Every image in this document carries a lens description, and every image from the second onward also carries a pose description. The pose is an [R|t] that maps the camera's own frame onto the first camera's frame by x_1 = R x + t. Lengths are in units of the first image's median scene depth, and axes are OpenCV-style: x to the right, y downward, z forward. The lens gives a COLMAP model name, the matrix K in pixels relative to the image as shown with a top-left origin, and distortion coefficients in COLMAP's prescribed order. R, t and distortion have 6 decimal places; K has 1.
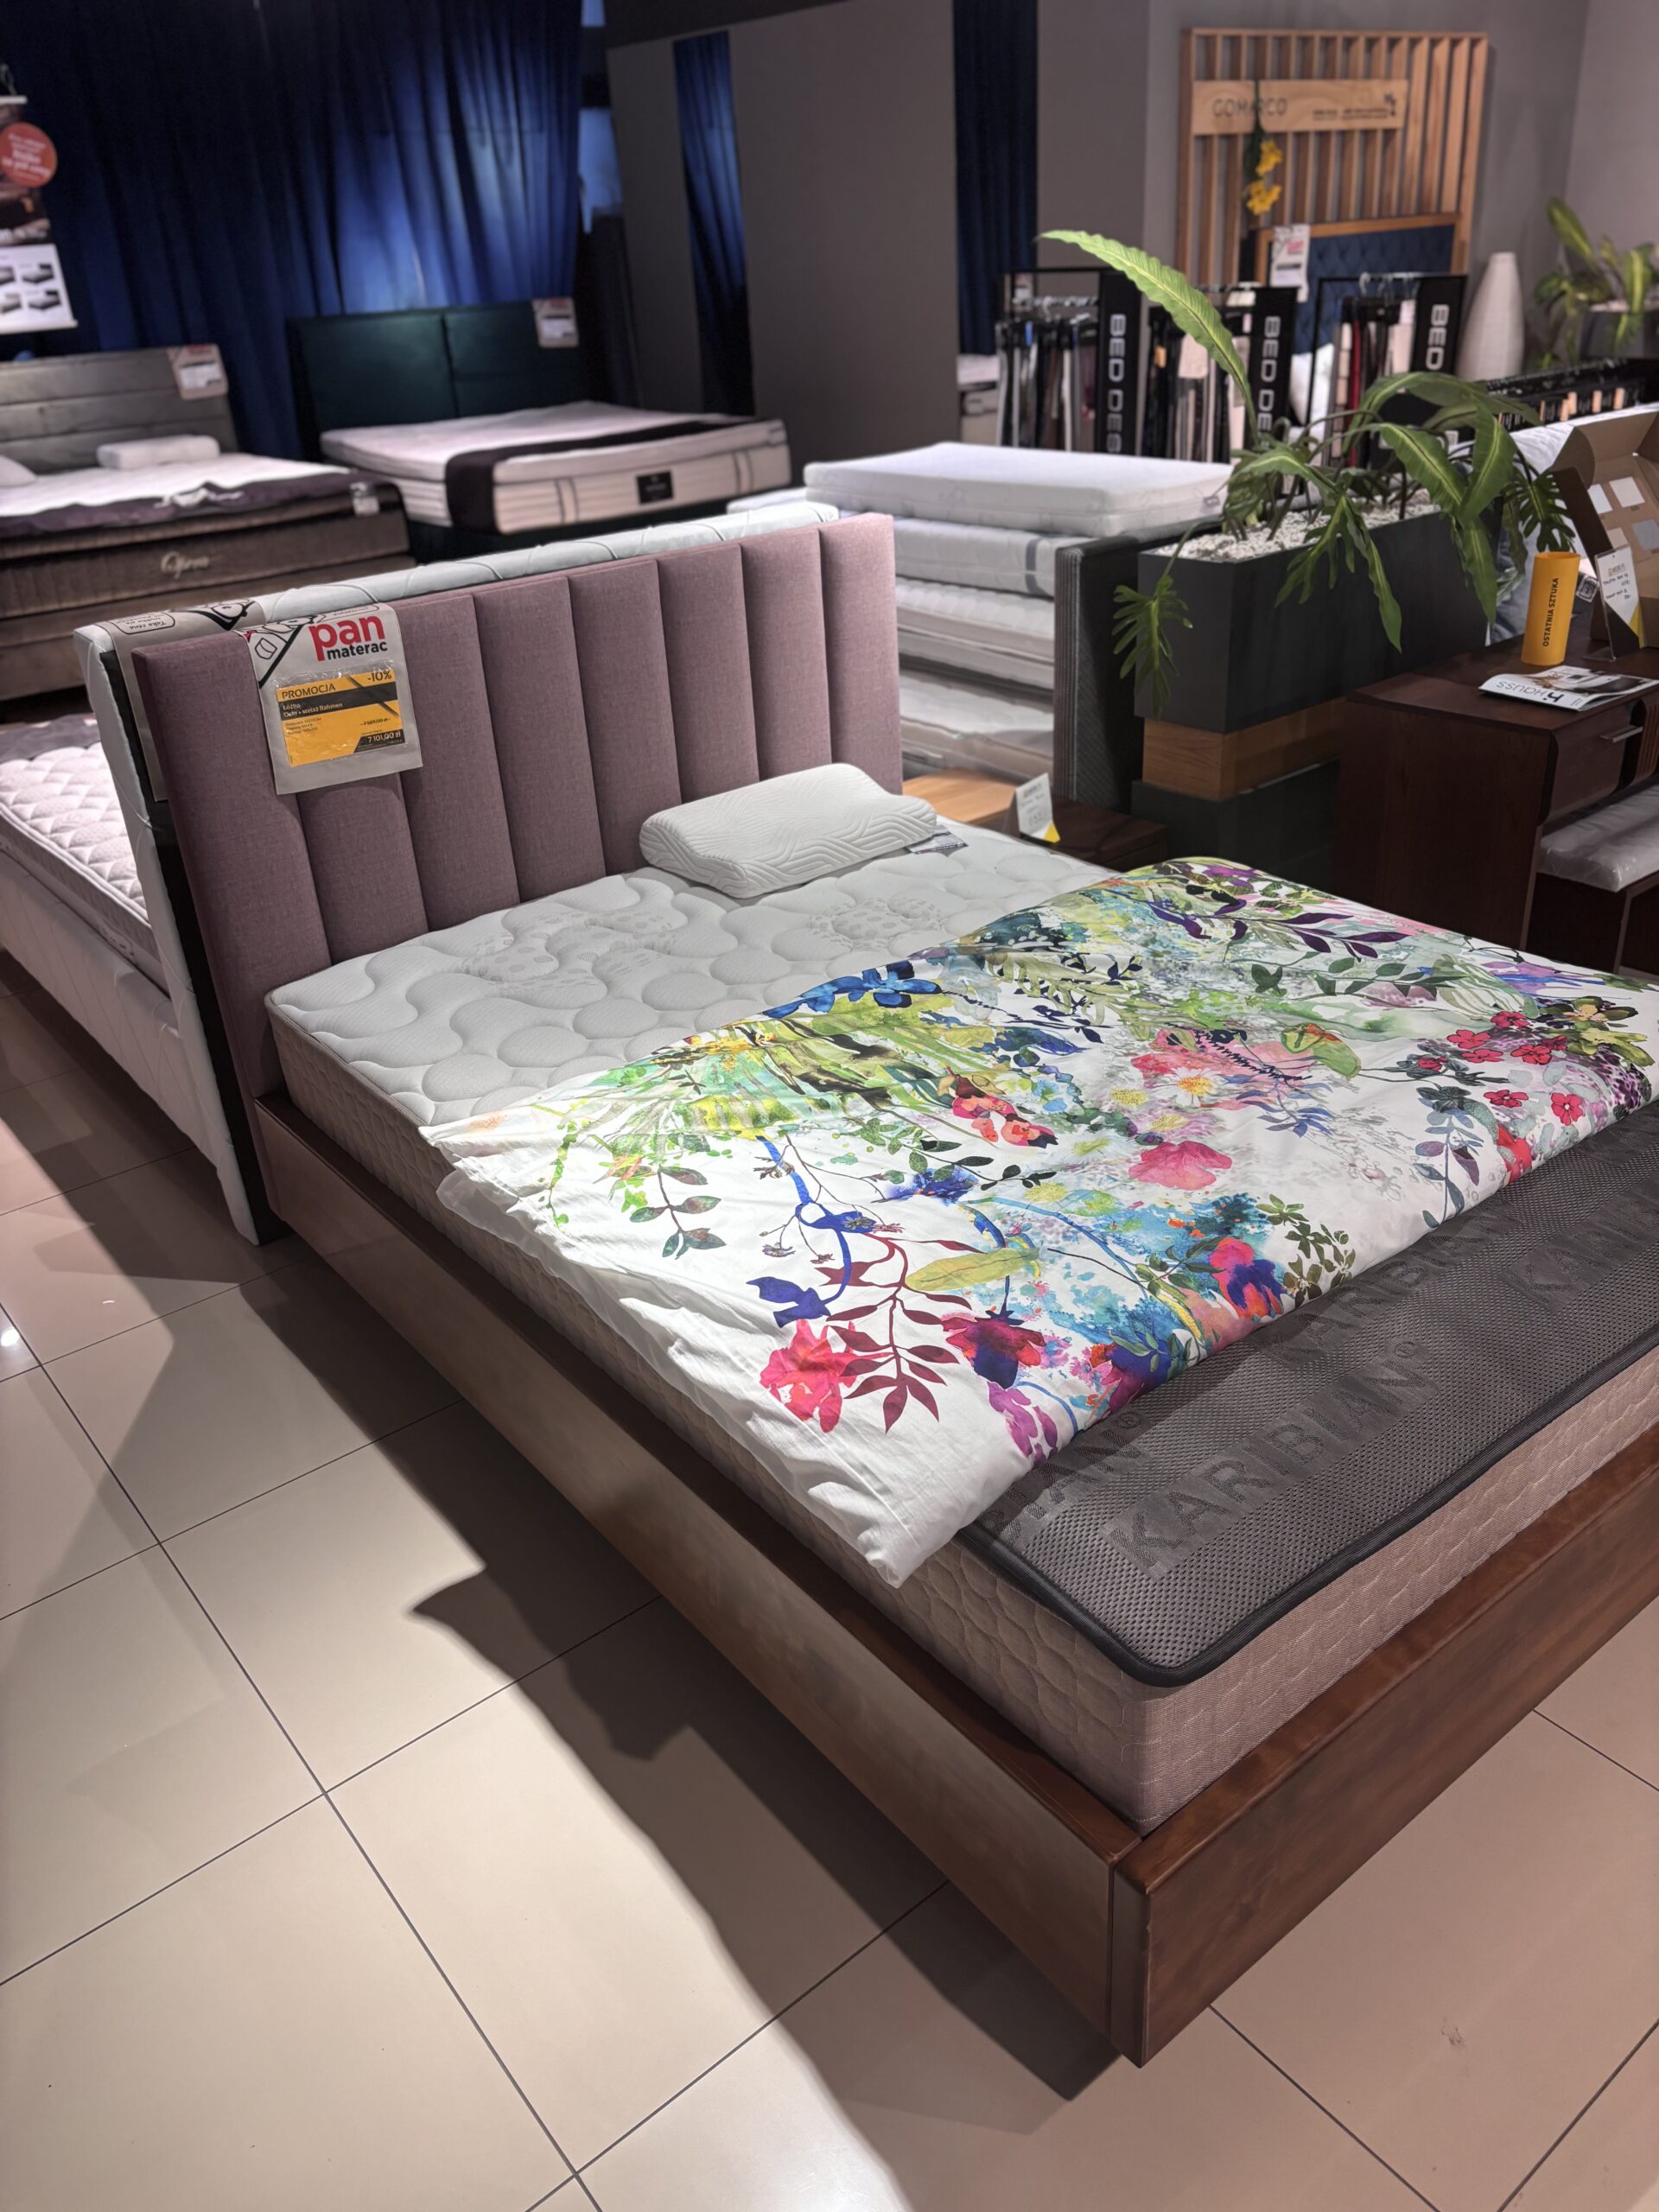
lens RADIAL K [[1692.4, 0, 836.8], [0, 1692.4, 1101.5], [0, 0, 1]] dist [0.070697, -0.084466]
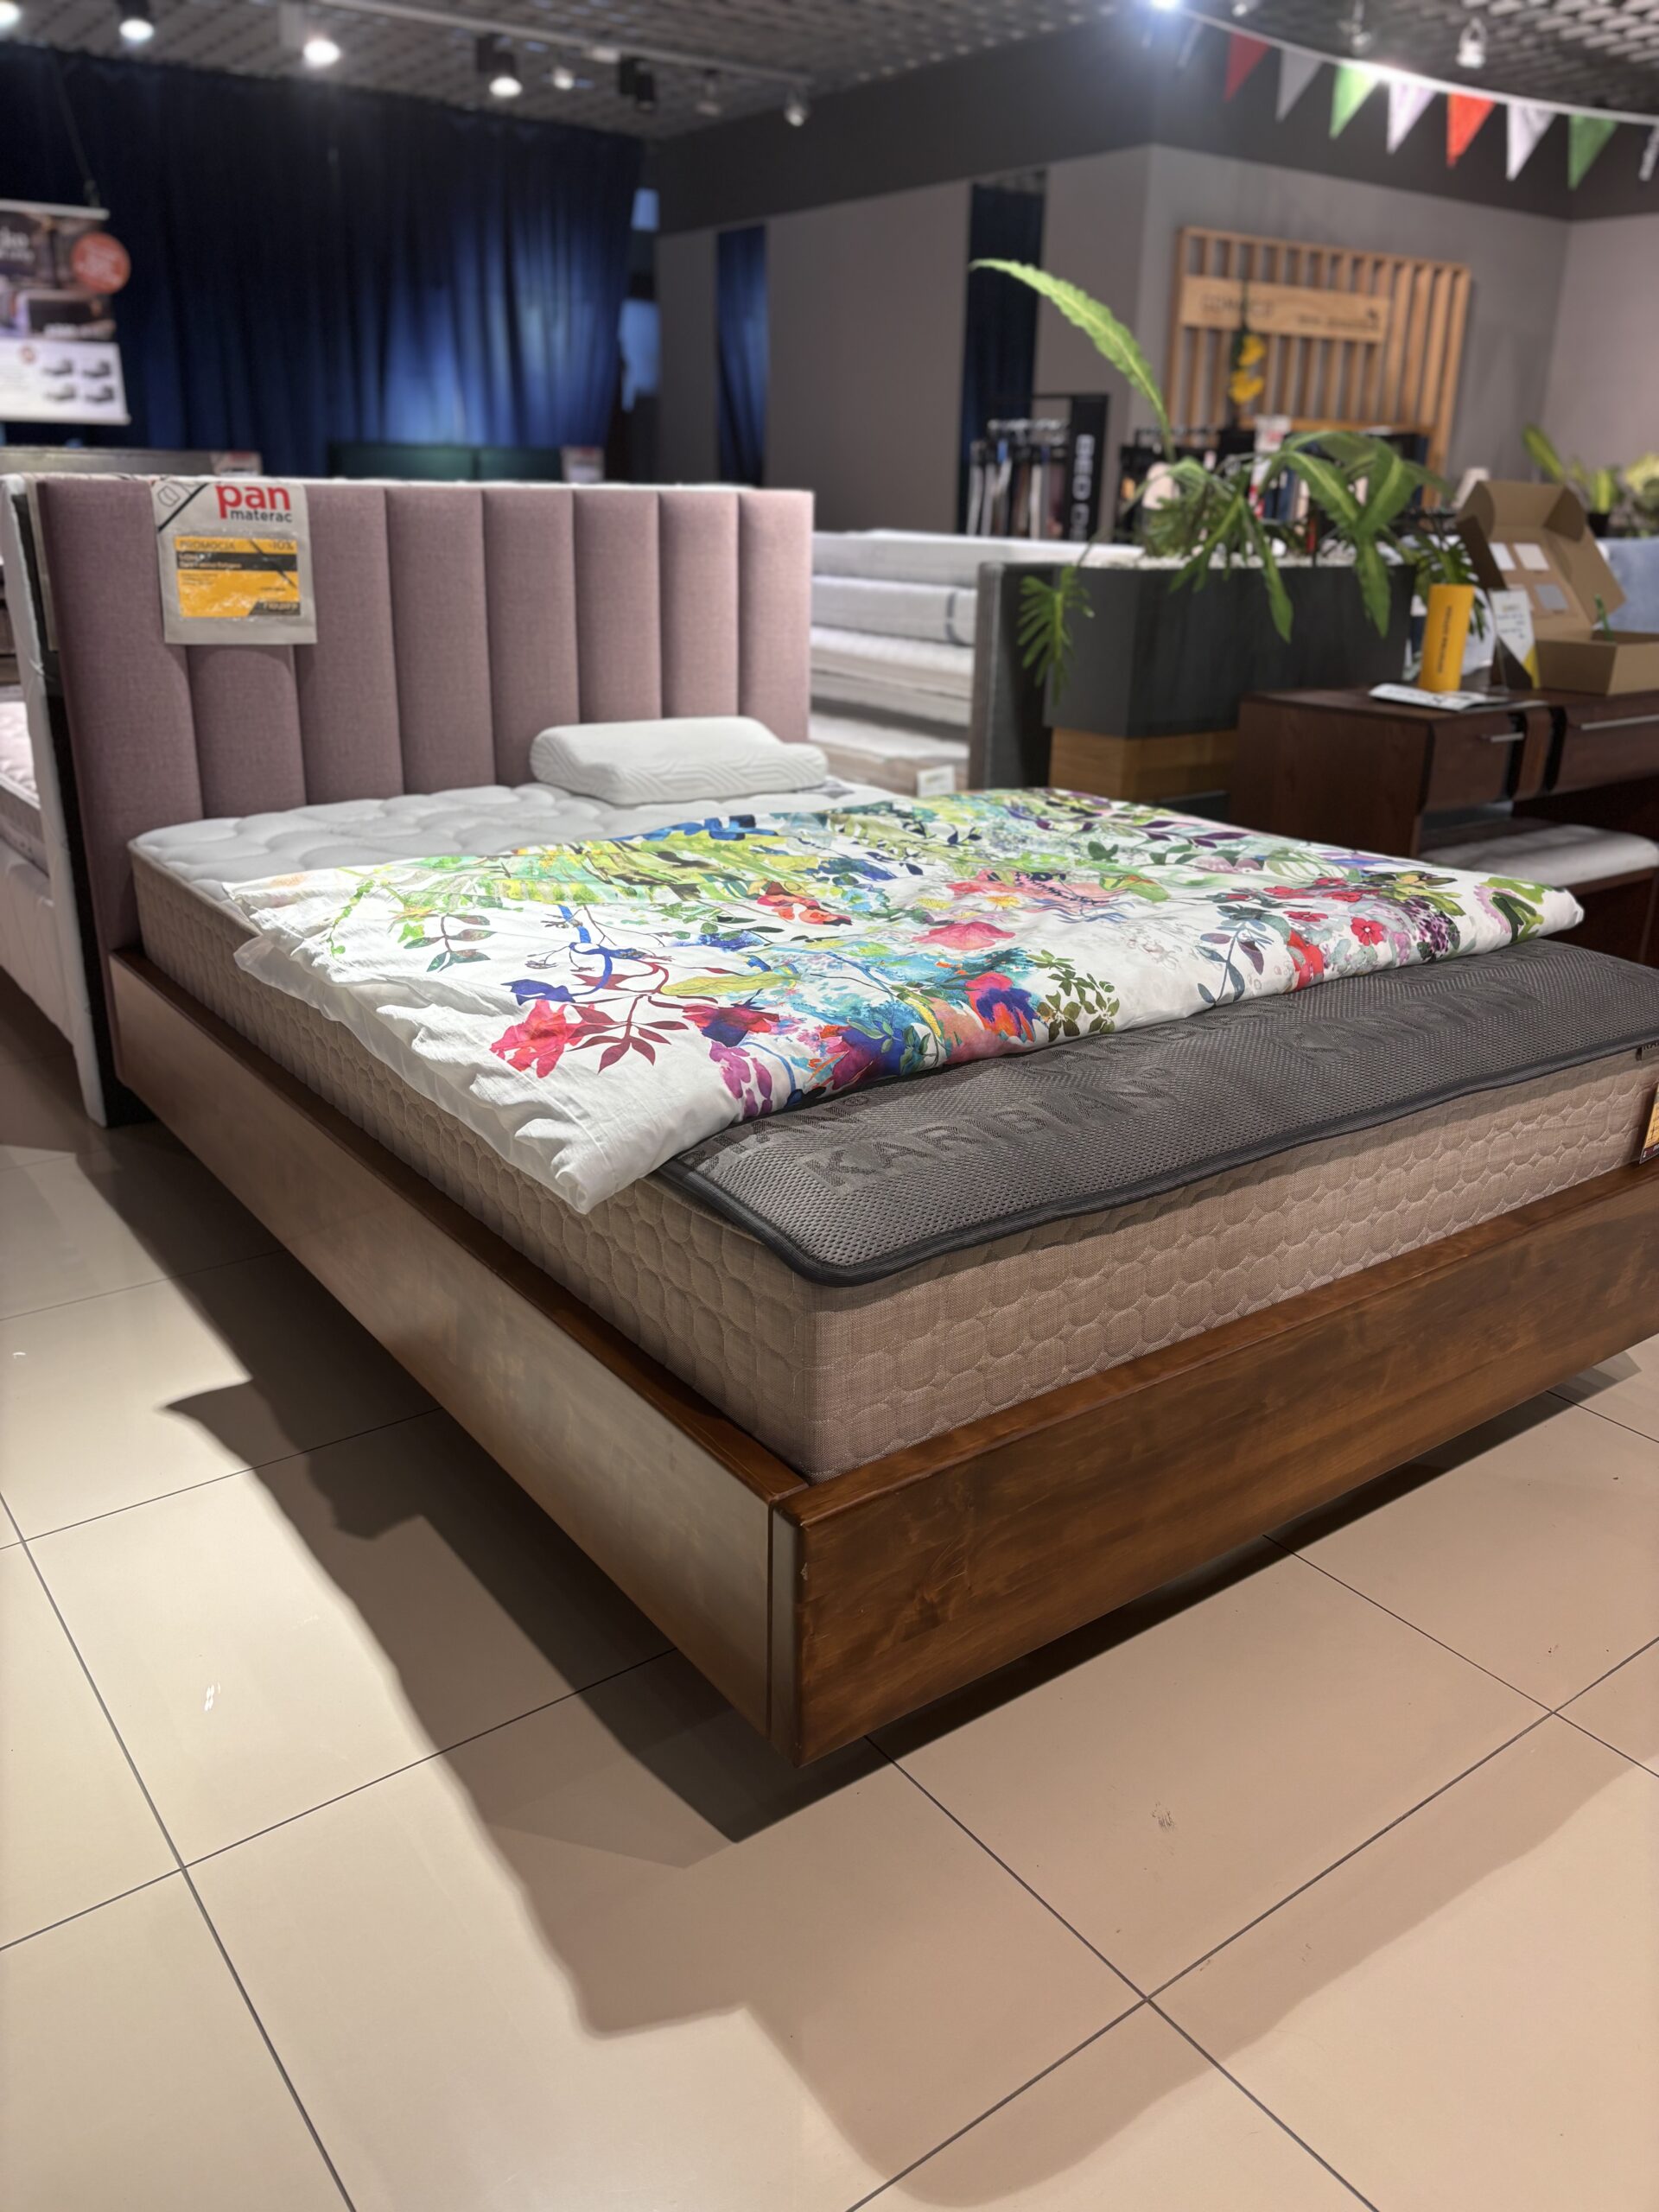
lens RADIAL K [[1692.4, 0, 823.0], [0, 1692.4, 1095.9], [0, 0, 1]] dist [0.070697, -0.084466]
pose [[0.996465, 0.082184, -0.017386, 0.108252], [-0.083822, 0.986380, -0.141522, 0.206364], [0.005518, 0.142479, 0.989782, 0.026648]]
